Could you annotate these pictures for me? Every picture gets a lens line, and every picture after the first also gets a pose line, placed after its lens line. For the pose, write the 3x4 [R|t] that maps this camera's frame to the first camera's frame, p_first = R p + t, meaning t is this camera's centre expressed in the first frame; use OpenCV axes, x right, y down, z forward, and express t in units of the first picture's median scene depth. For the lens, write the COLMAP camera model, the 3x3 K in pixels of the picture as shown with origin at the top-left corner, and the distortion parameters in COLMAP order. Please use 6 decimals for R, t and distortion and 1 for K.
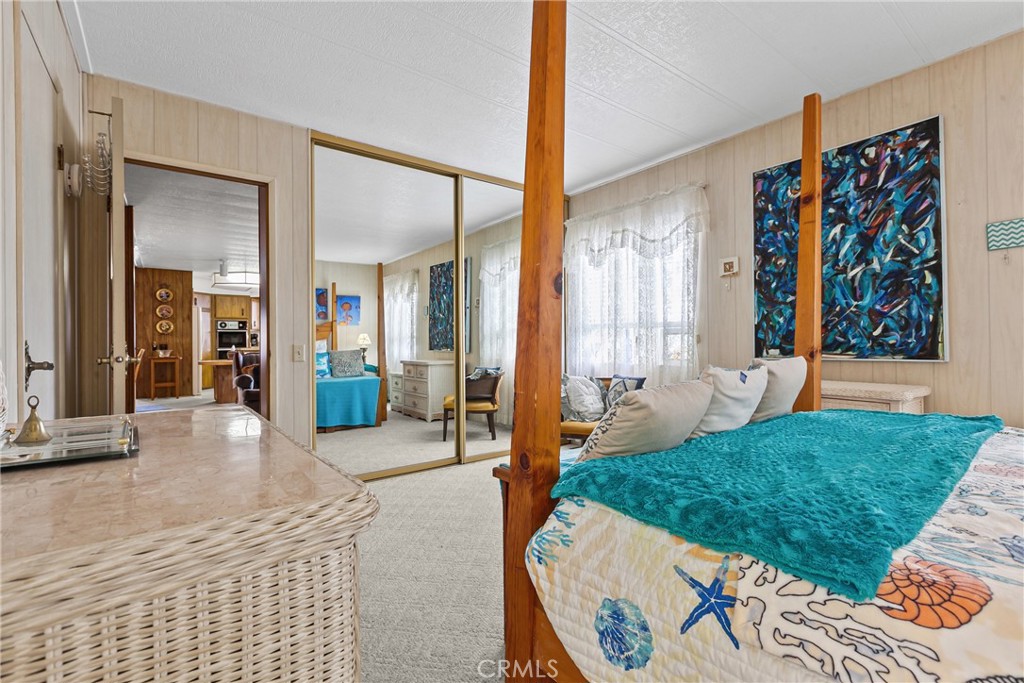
lens RADIAL K [[454.7, 0, 507.5], [0, 454.7, 335.5], [0, 0, 1]] dist [0.002230, -0.000714]
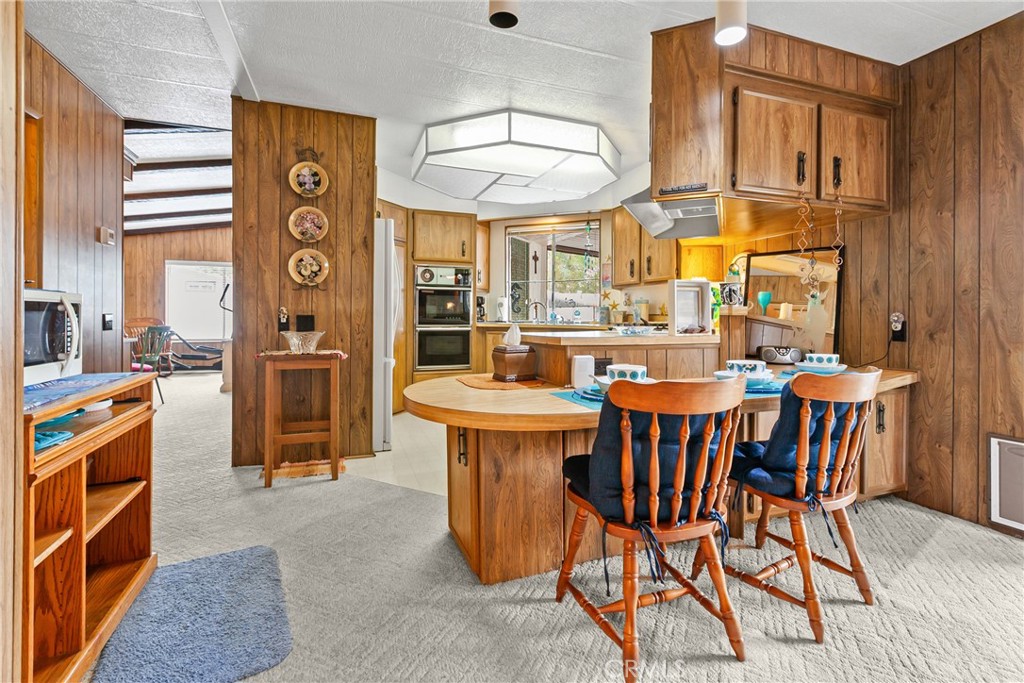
lens RADIAL K [[464.3, 0, 507.2], [0, 464.3, 313.9], [0, 0, 1]] dist [0.000161, -0.000039]
pose [[0.953870, 0.015412, -0.299824, -0.479376], [-0.013340, 0.999871, 0.008954, 0.012601], [0.299923, -0.004541, 0.953953, 0.678407]]
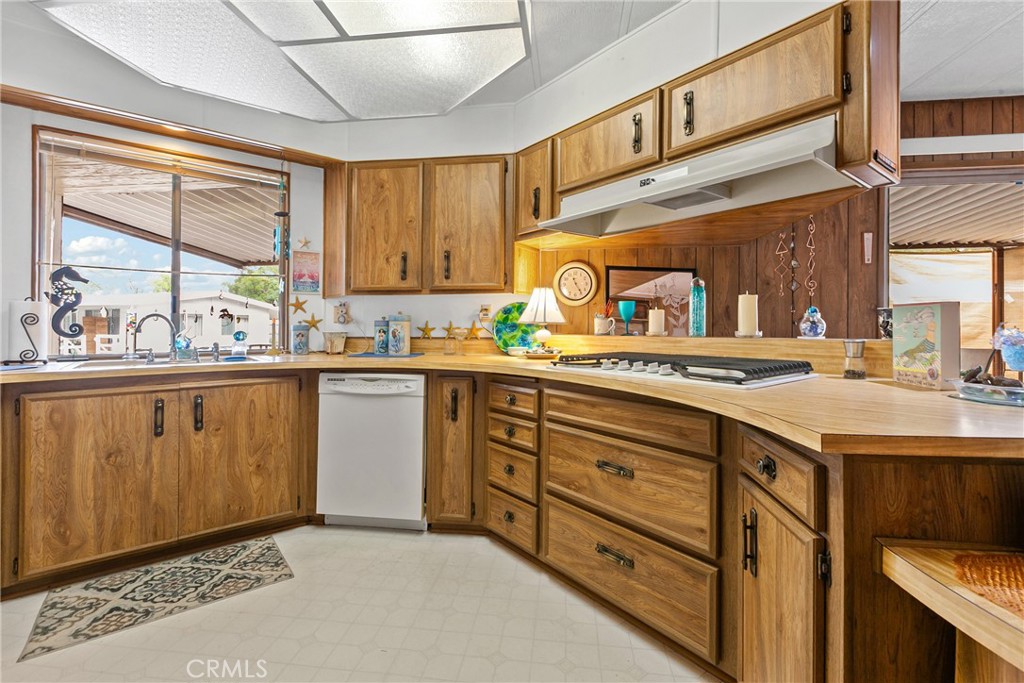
lens RADIAL K [[464.3, 0, 507.2], [0, 464.3, 313.9], [0, 0, 1]] dist [0.000161, -0.000039]
pose [[0.706941, 0.027296, 0.706745, -0.673854], [-0.014365, 0.999603, -0.024238, 0.005549], [-0.707126, 0.006983, 0.707053, 0.925235]]
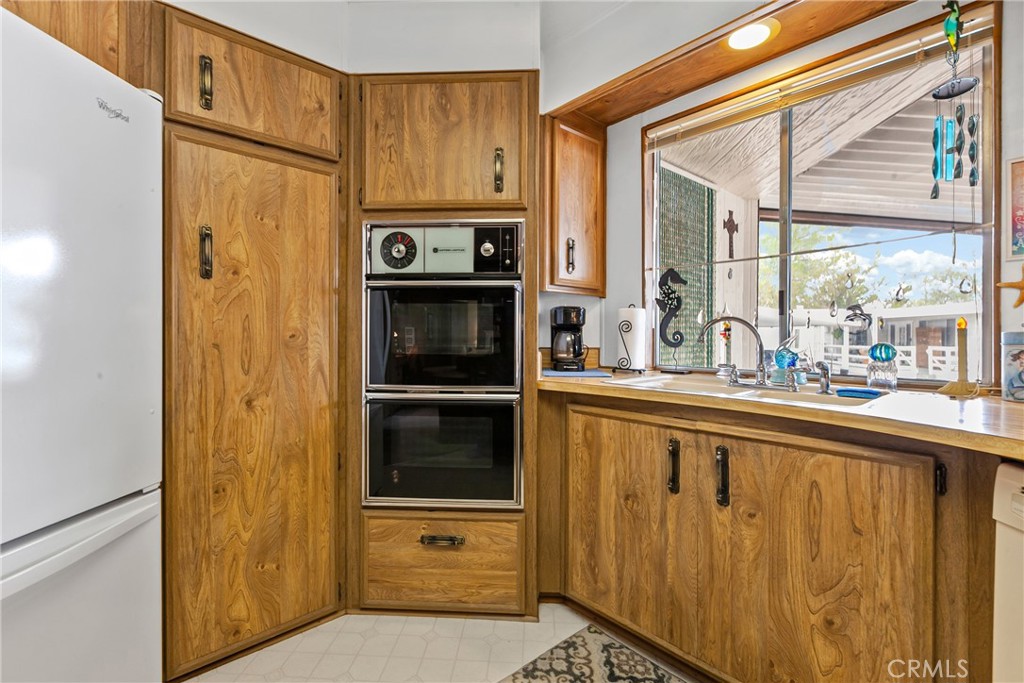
lens RADIAL K [[454.7, 0, 507.5], [0, 454.7, 335.5], [0, 0, 1]] dist [0.002230, -0.000714]
pose [[0.757451, 0.012870, -0.652766, -0.570232], [-0.004547, 0.999885, 0.014438, 0.007492], [0.652877, -0.007968, 0.757422, 1.062116]]
